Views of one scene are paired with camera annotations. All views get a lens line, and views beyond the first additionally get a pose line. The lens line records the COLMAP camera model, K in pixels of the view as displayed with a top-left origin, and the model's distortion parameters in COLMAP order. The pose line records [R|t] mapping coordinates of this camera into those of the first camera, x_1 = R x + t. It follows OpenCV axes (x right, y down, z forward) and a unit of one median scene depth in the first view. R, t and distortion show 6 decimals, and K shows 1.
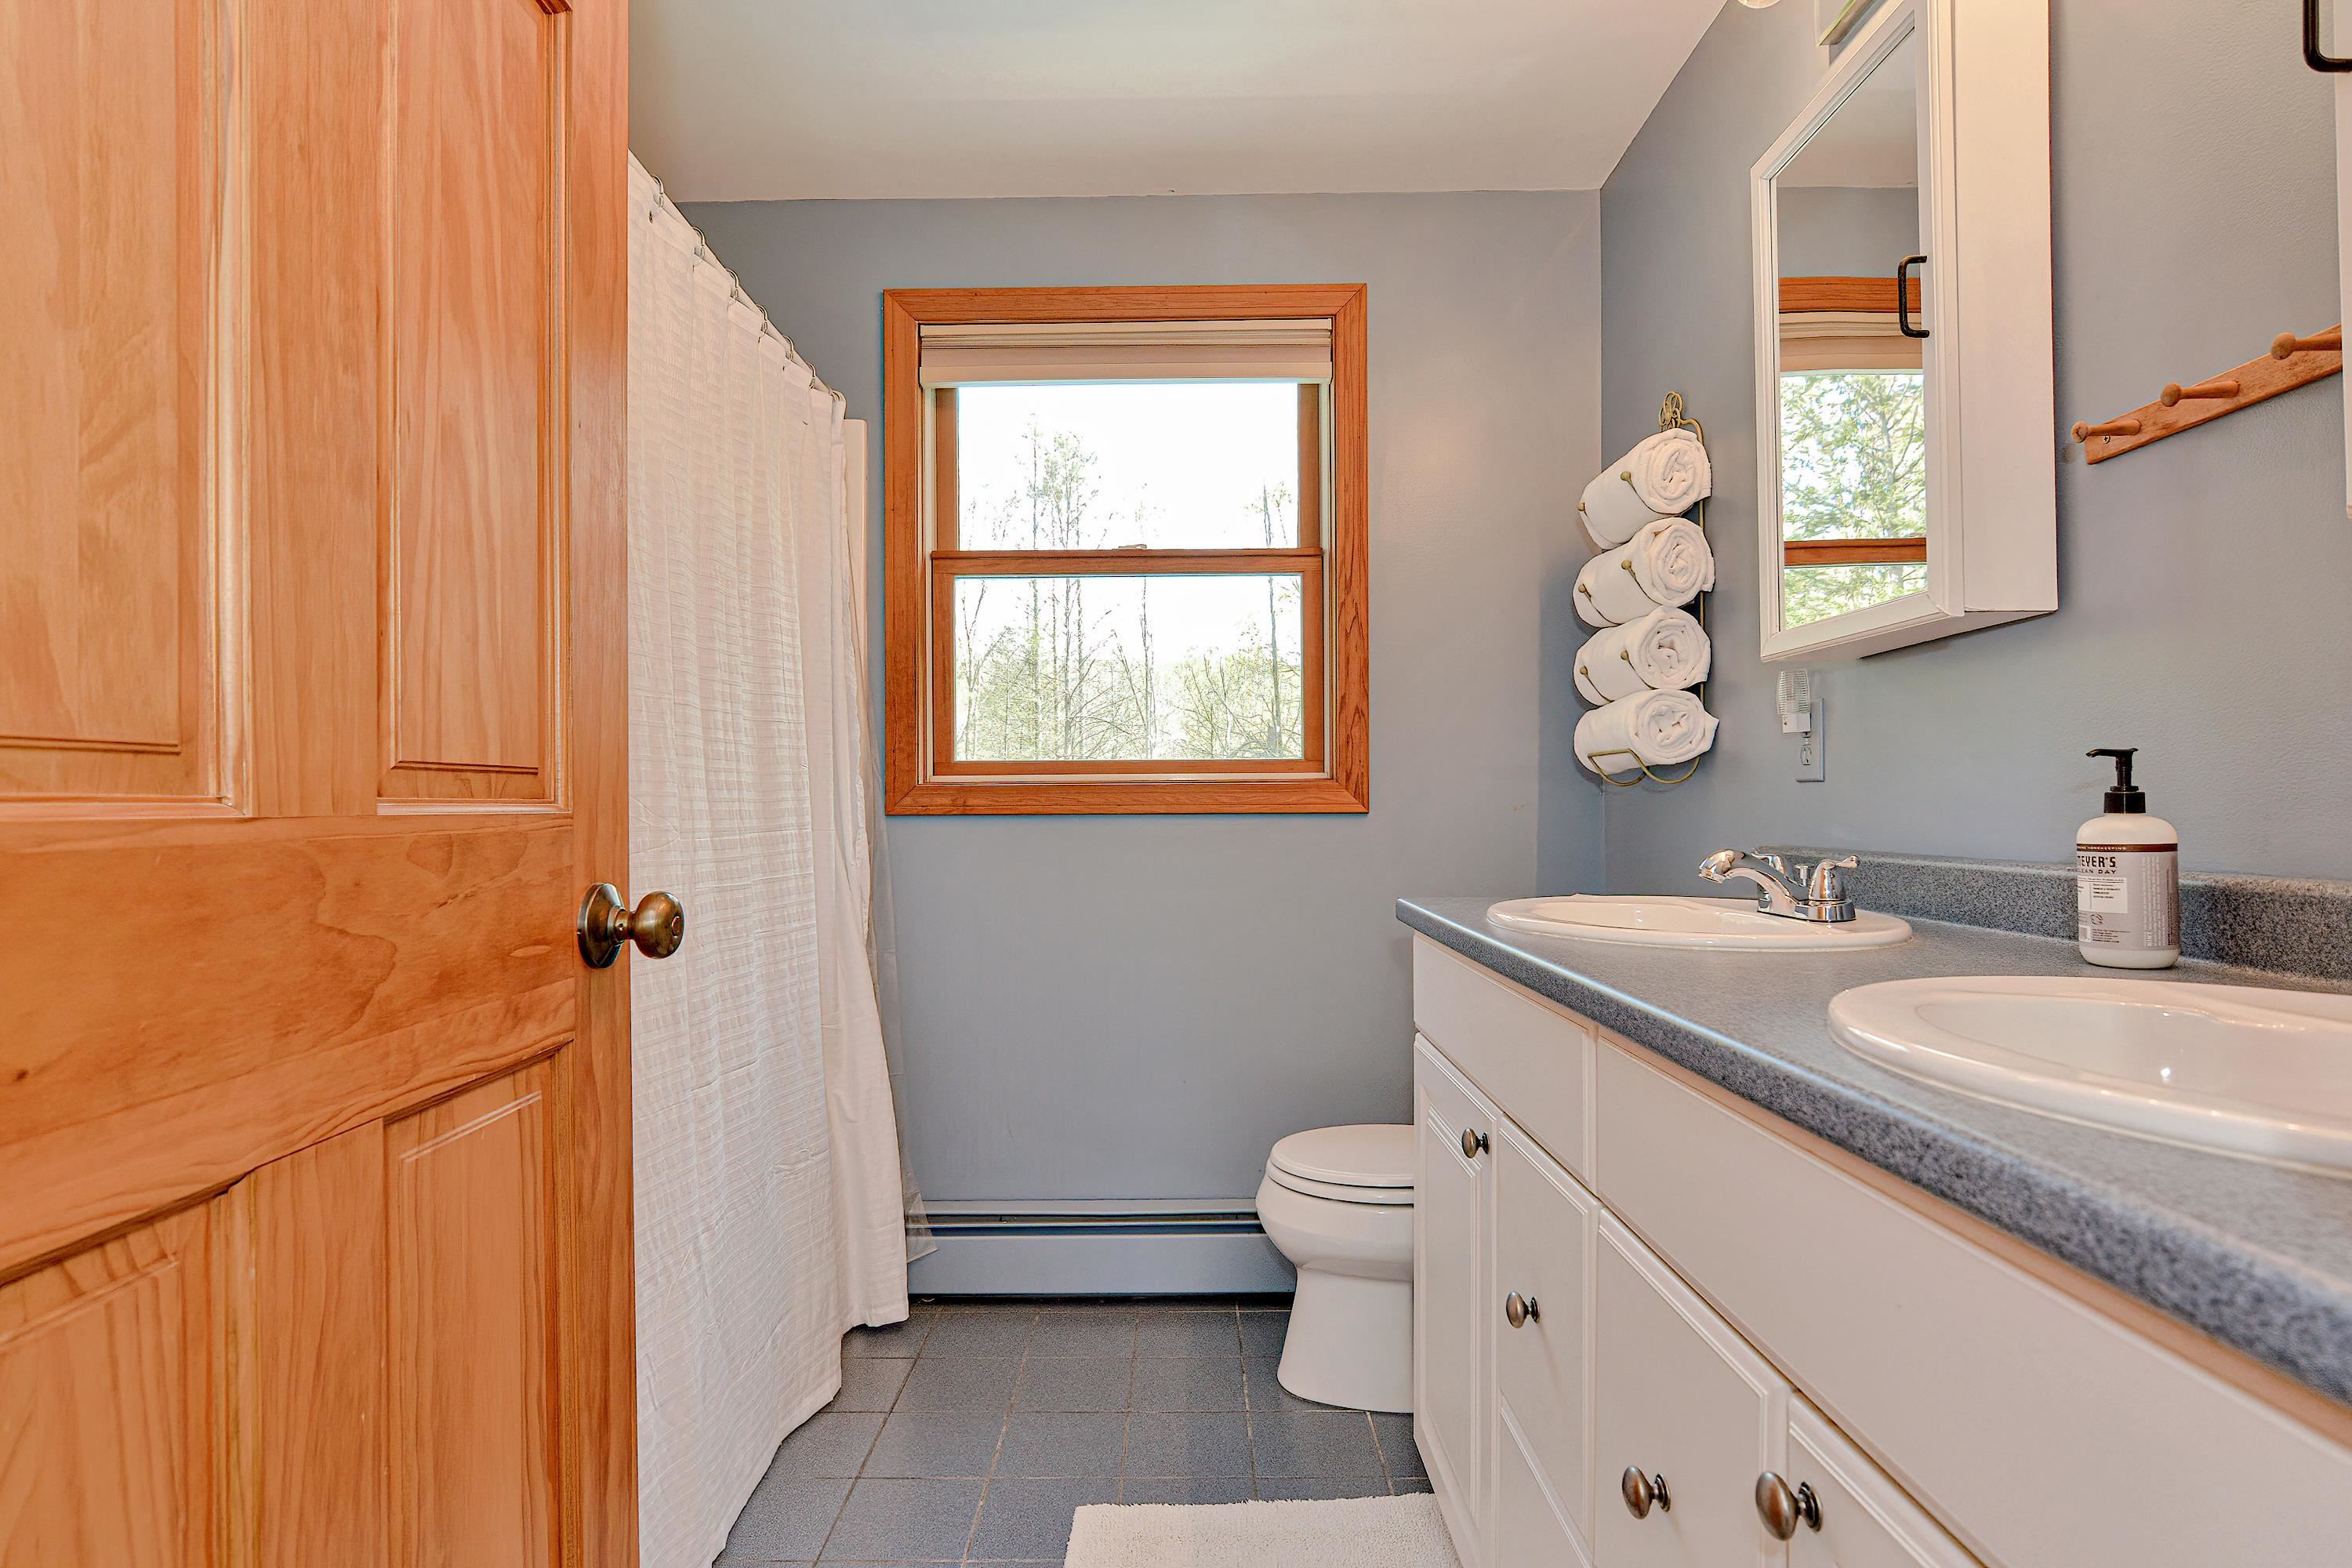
lens RADIAL K [[1147.3, 0, 1172.4], [0, 1147.3, 797.8], [0, 0, 1]] dist [-0.011238, 0.002537]
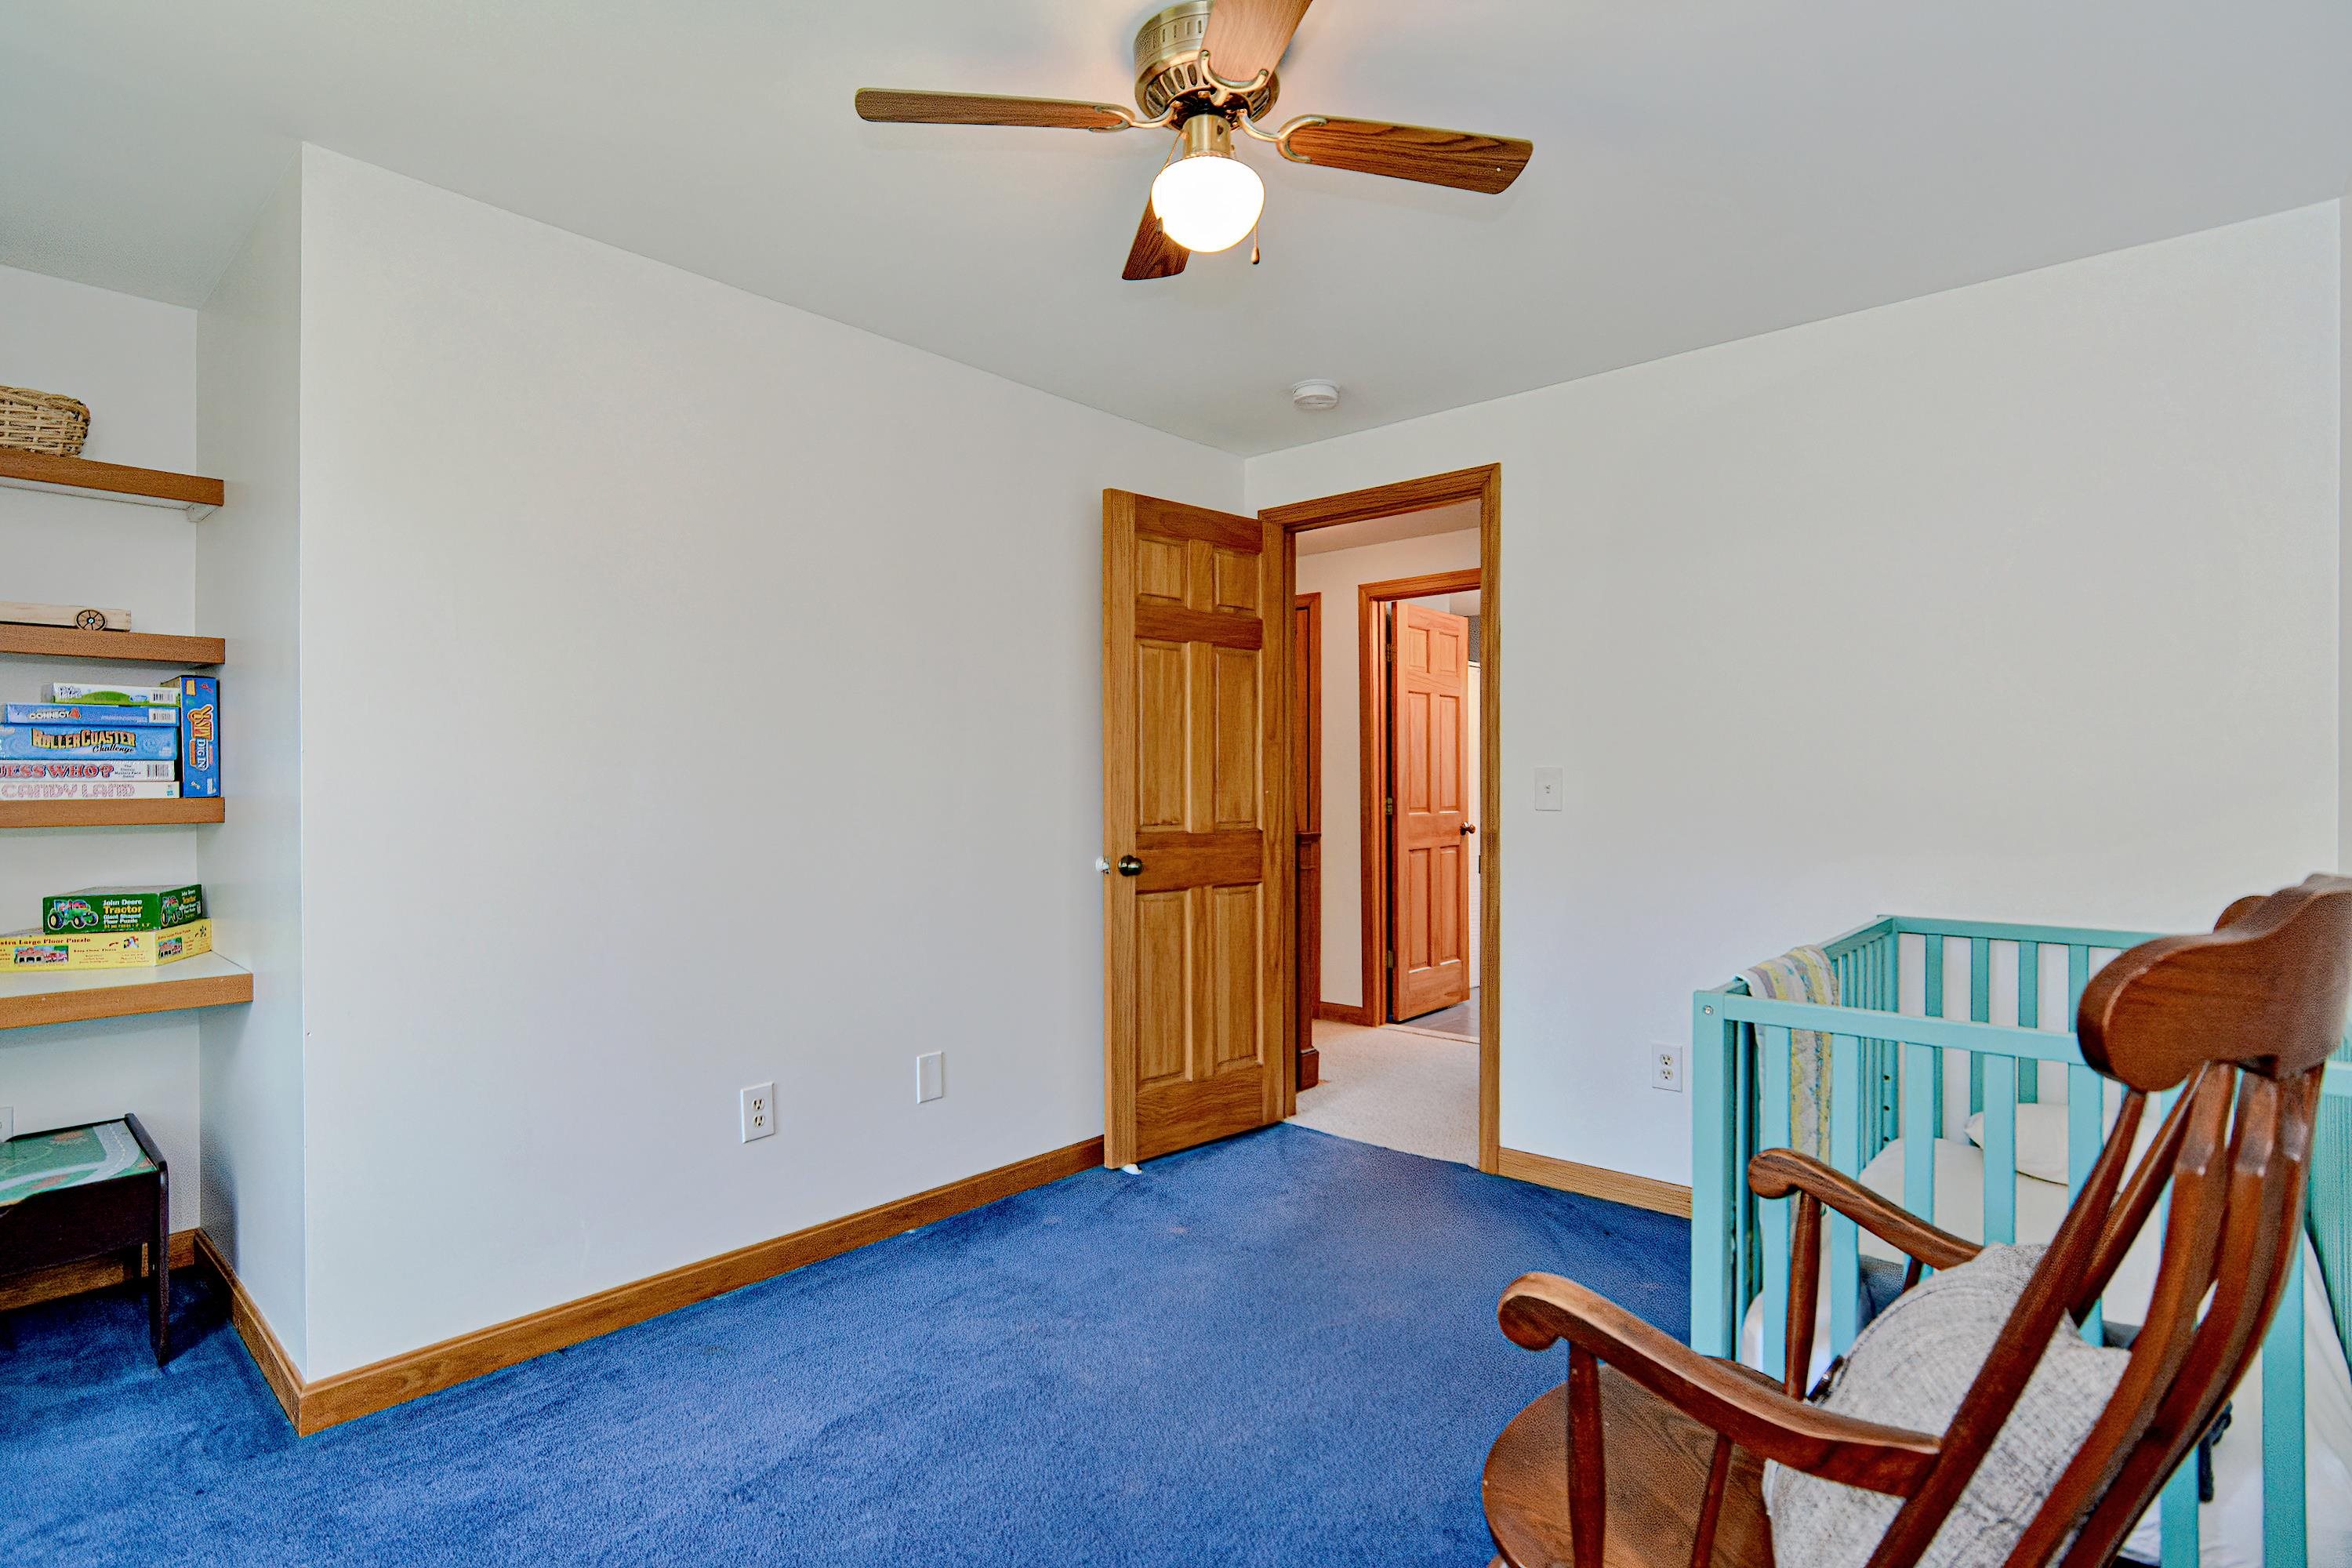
lens RADIAL K [[1147.3, 0, 1174.2], [0, 1147.3, 789.7], [0, 0, 1]] dist [-0.011238, 0.002537]
pose [[0.723626, 0.004582, -0.690177, 3.284731], [0.001775, 0.999962, 0.008500, -0.207340], [0.690190, -0.007376, 0.723591, -5.693587]]
